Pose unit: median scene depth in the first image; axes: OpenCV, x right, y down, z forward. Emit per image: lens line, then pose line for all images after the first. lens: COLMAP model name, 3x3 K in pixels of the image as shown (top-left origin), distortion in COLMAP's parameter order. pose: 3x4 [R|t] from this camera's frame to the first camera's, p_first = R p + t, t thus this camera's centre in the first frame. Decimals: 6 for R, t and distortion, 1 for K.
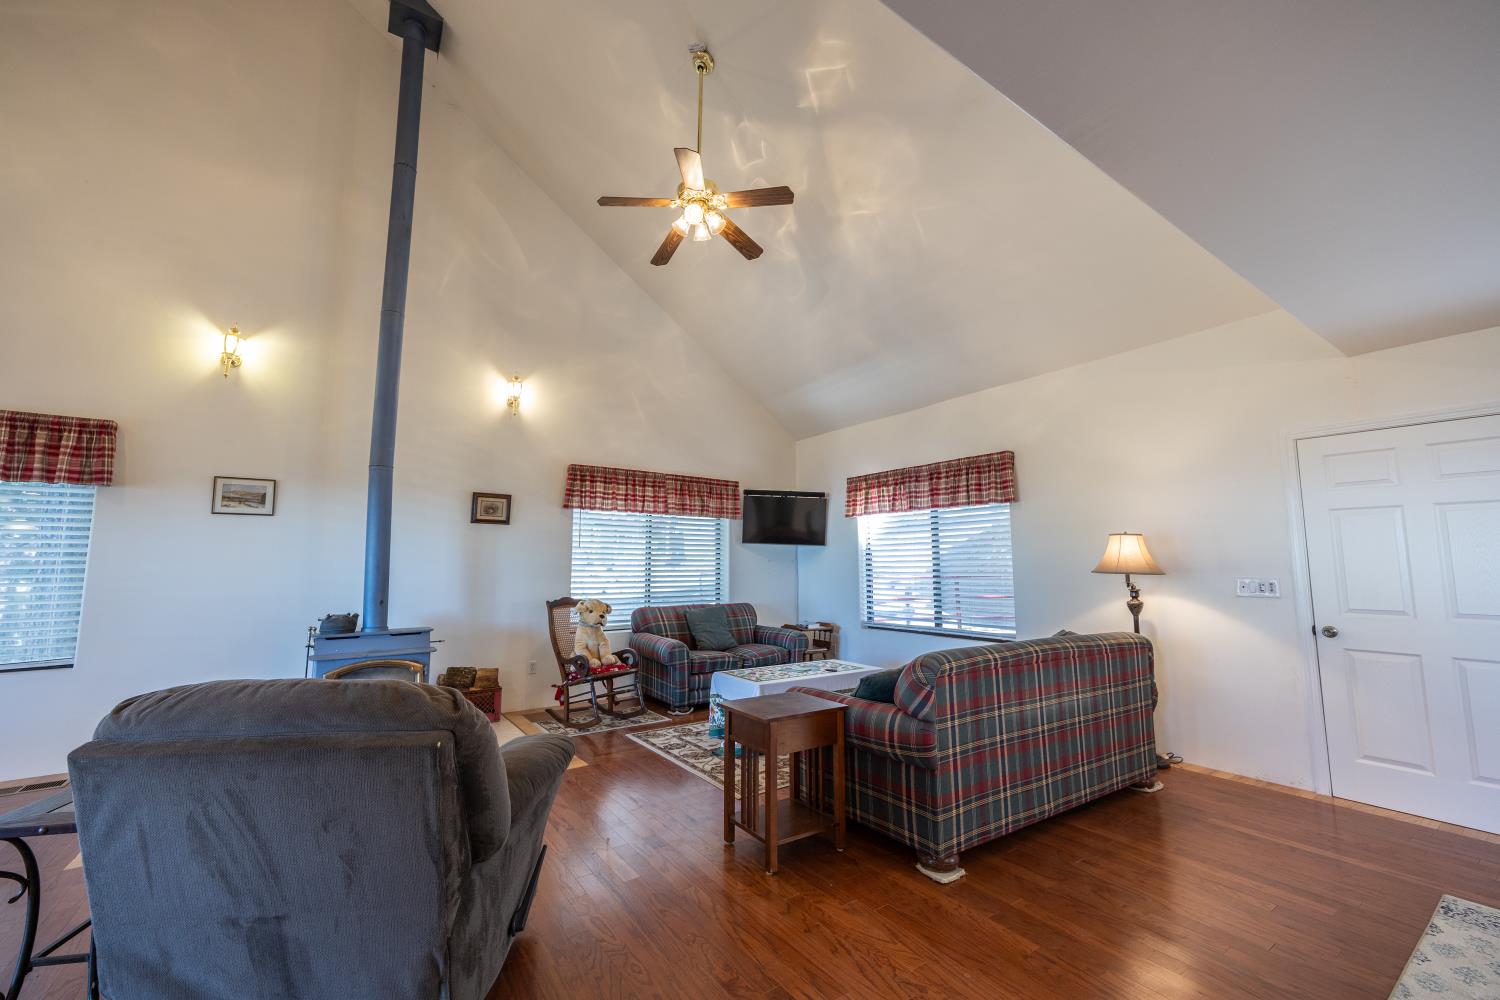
lens RADIAL K [[601.1, 0, 746.6], [0, 601.1, 500.9], [0, 0, 1]] dist [0.020016, 0.000053]
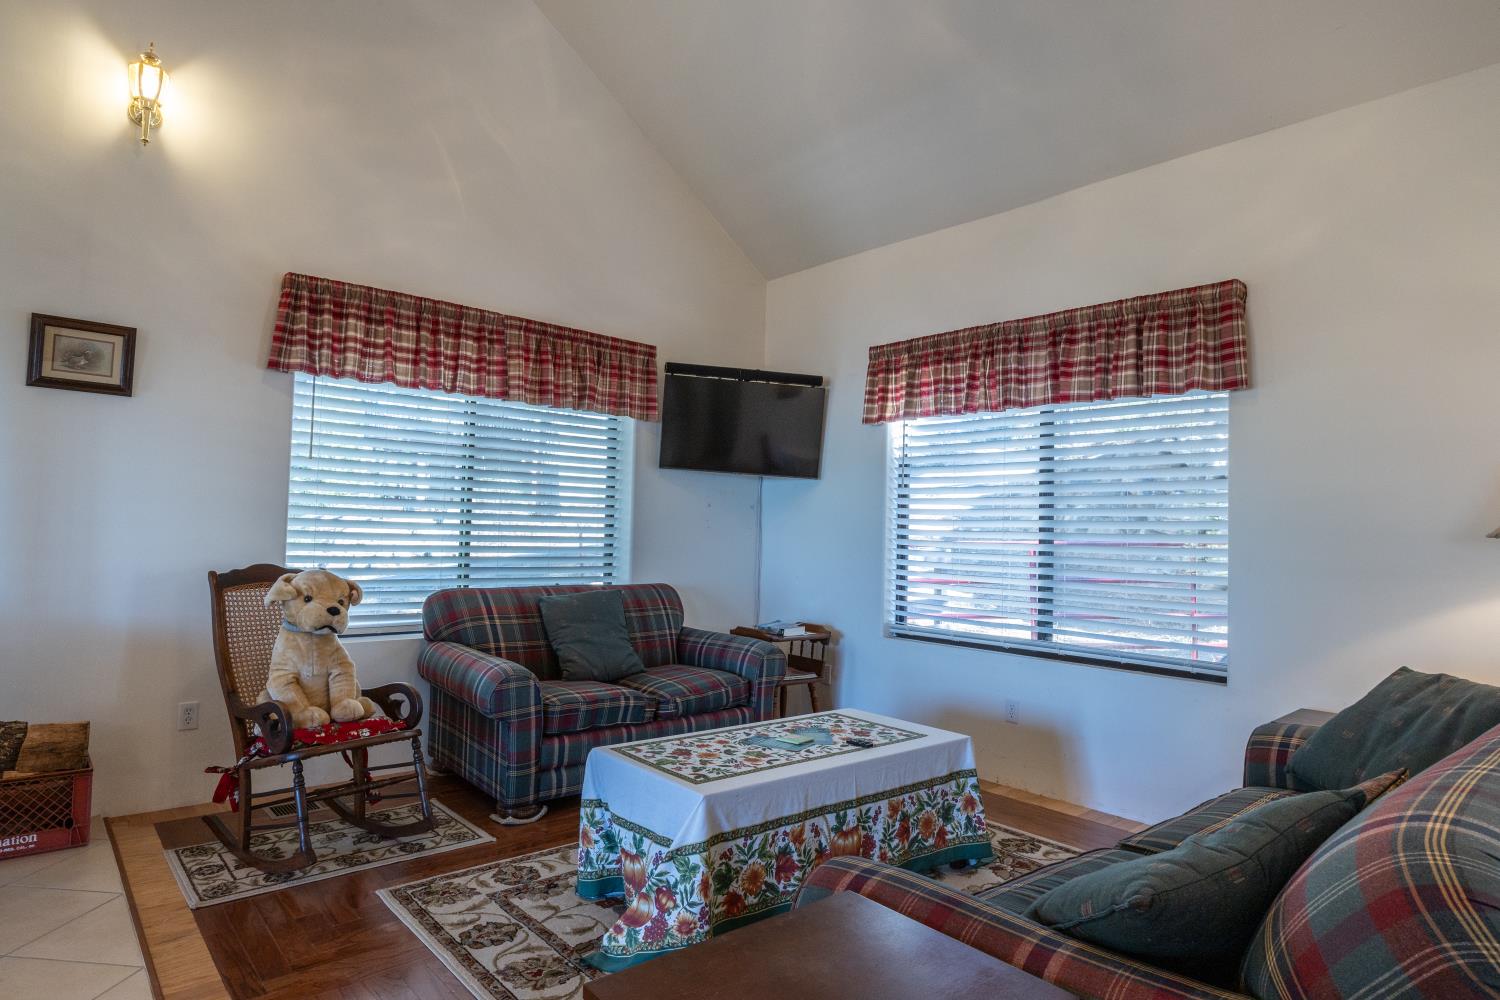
lens RADIAL K [[878.0, 0, 748.0], [0, 878.0, 493.2], [0, 0, 1]] dist [-0.005754, -0.000152]
pose [[0.993842, 0.033259, 0.105700, -0.012603], [-0.040662, 0.996810, 0.068672, 0.045131], [-0.103078, -0.072547, 0.992024, 0.302438]]
